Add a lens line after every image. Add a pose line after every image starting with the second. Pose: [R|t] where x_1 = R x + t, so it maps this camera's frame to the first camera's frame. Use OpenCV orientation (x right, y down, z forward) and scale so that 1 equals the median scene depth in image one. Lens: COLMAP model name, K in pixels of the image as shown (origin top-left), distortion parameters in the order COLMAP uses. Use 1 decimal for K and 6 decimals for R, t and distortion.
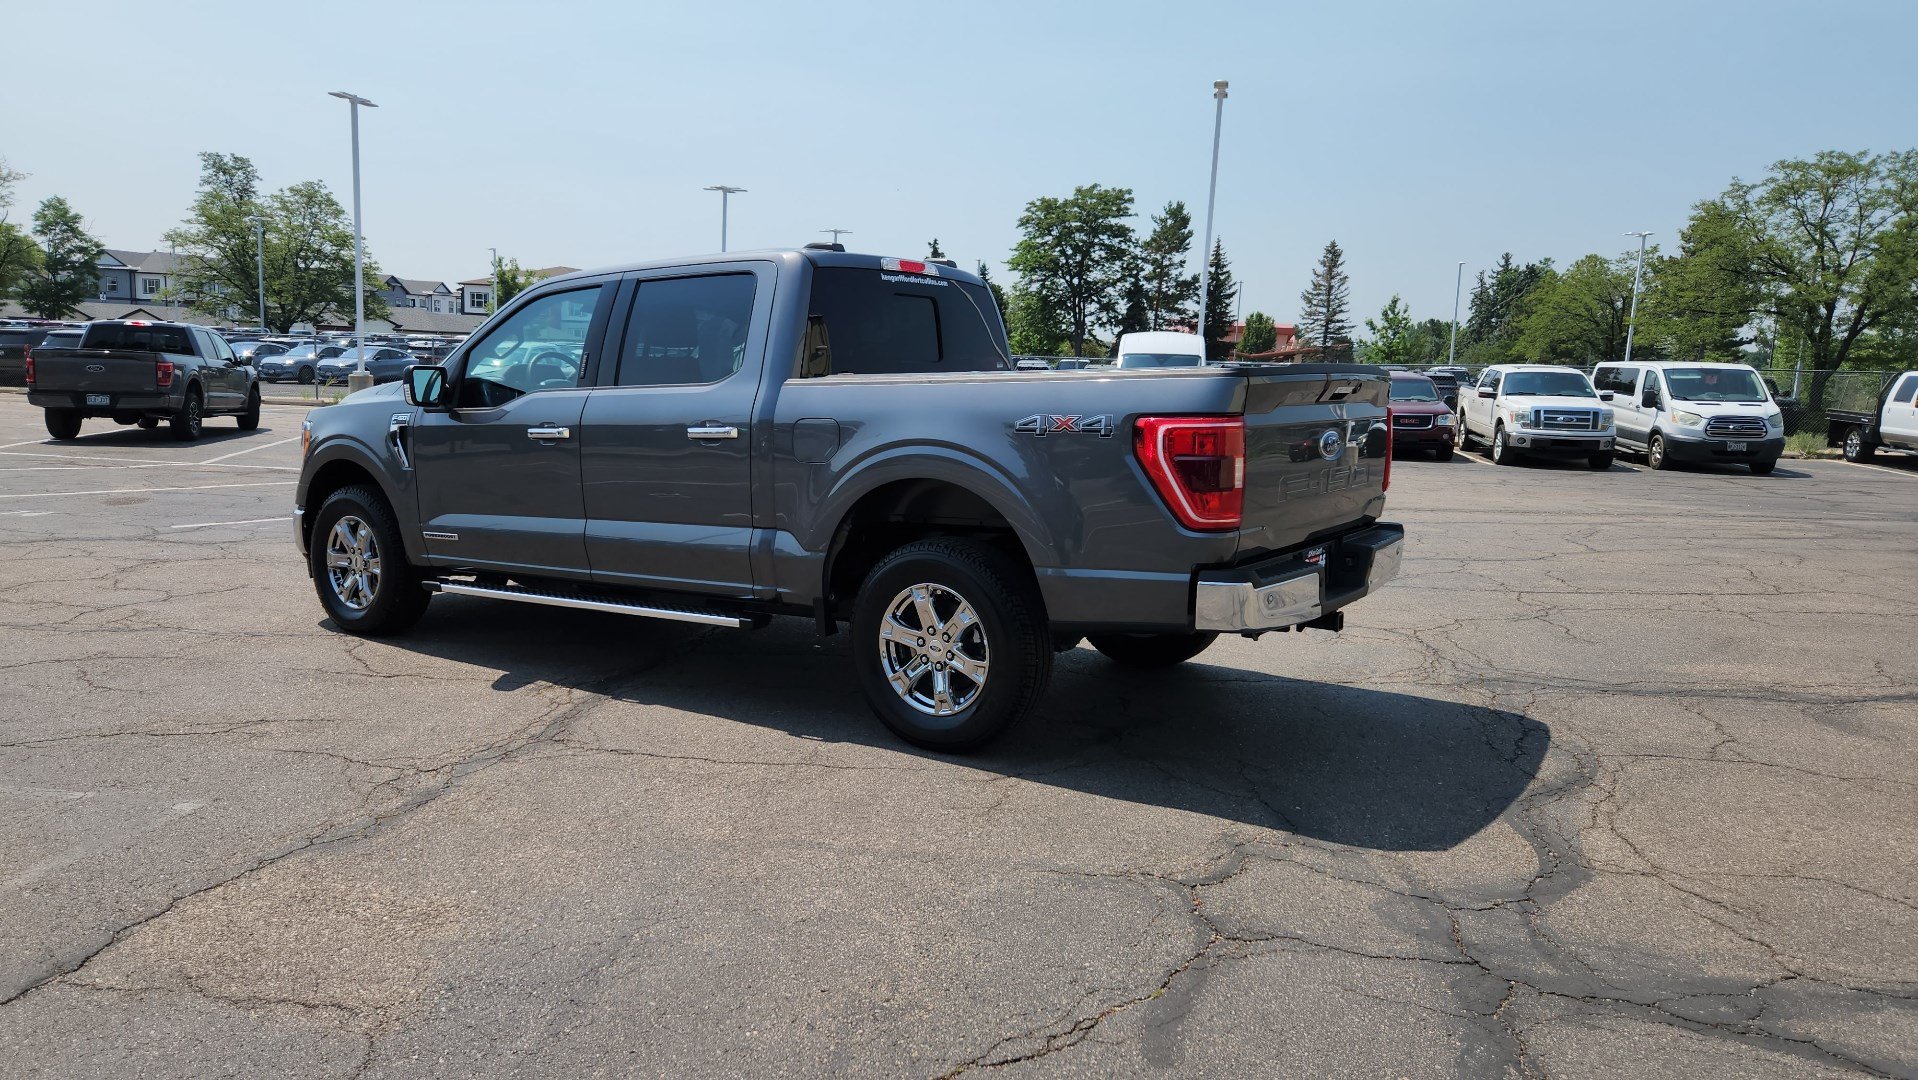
lens RADIAL K [[1284.7, 0, 922.6], [0, 1284.7, 525.7], [0, 0, 1]] dist [0.066598, -0.050697]
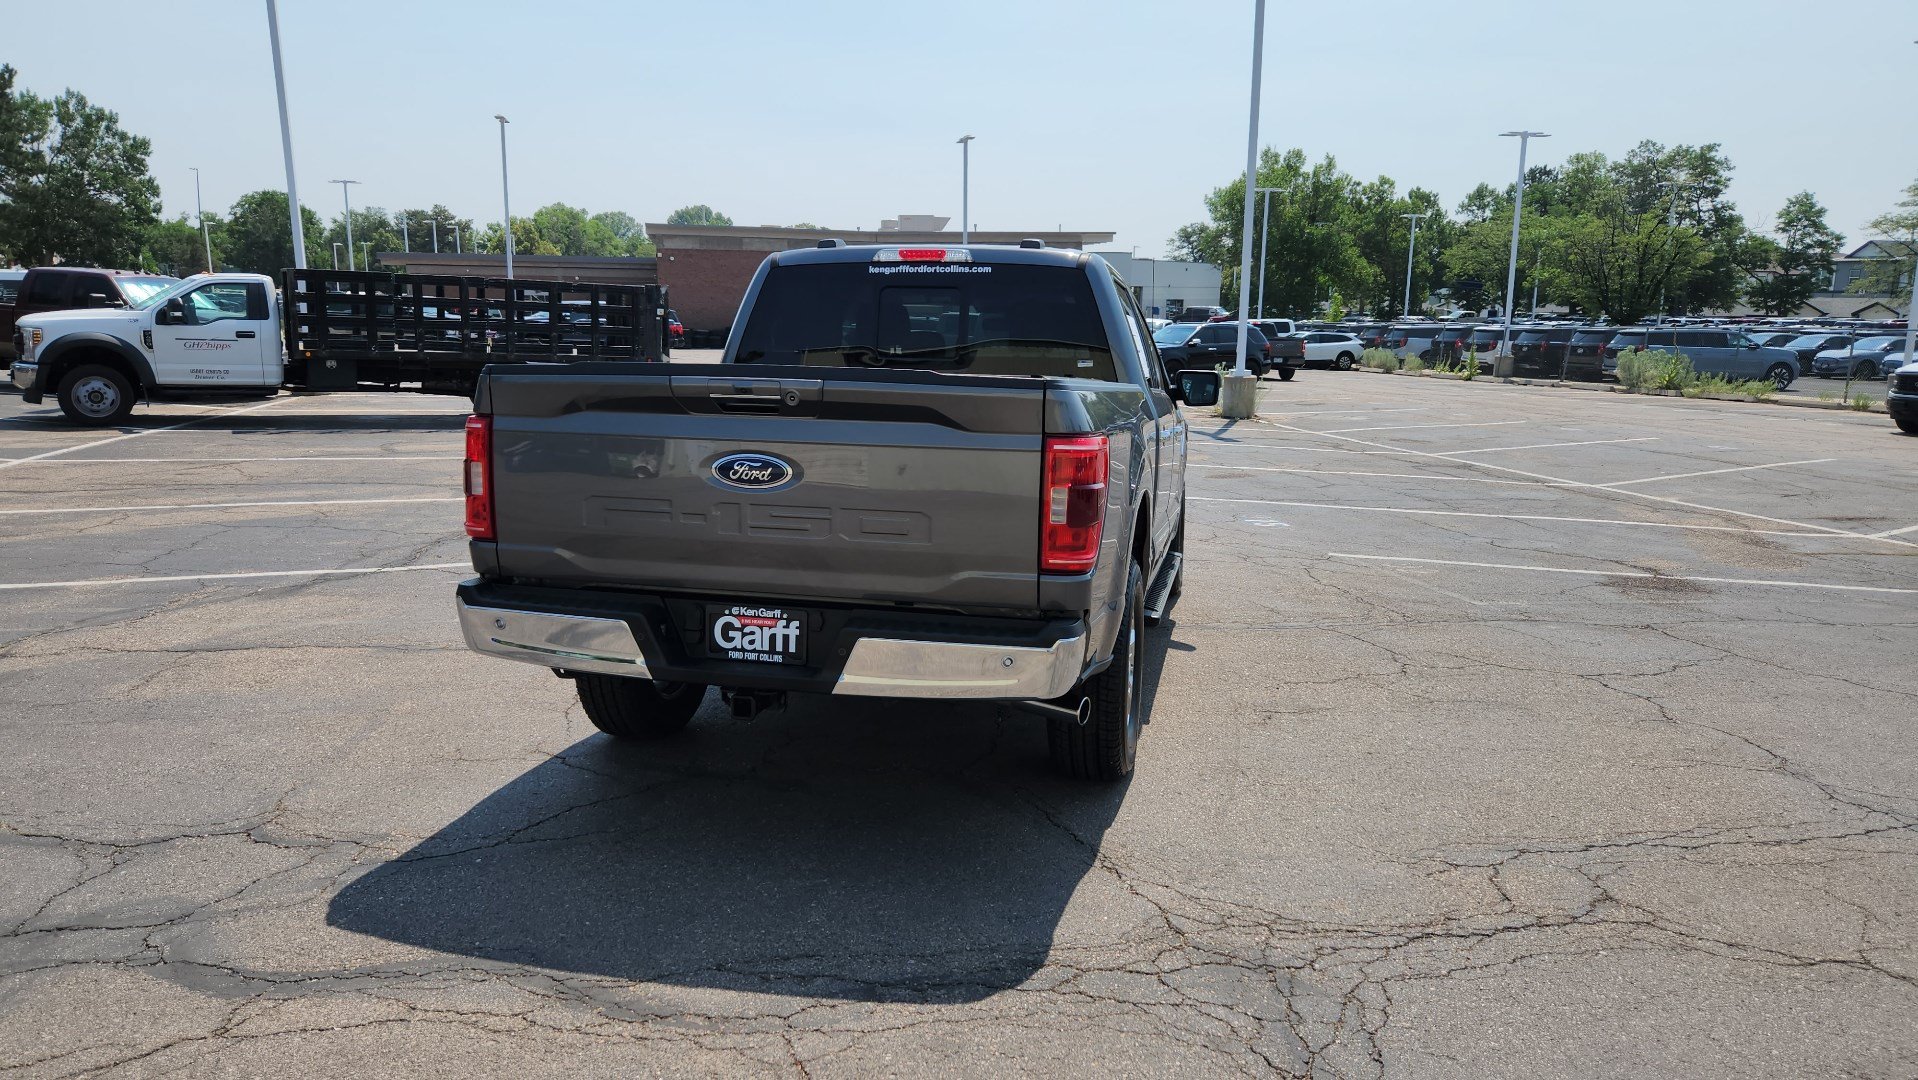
lens RADIAL K [[1284.7, 0, 923.1], [0, 1284.7, 533.3], [0, 0, 1]] dist [0.066598, -0.050697]
pose [[0.358893, 0.129554, -0.924344, 0.206892], [-0.122288, 0.988310, 0.091039, -0.021235], [0.925333, 0.080363, 0.370540, 0.161641]]
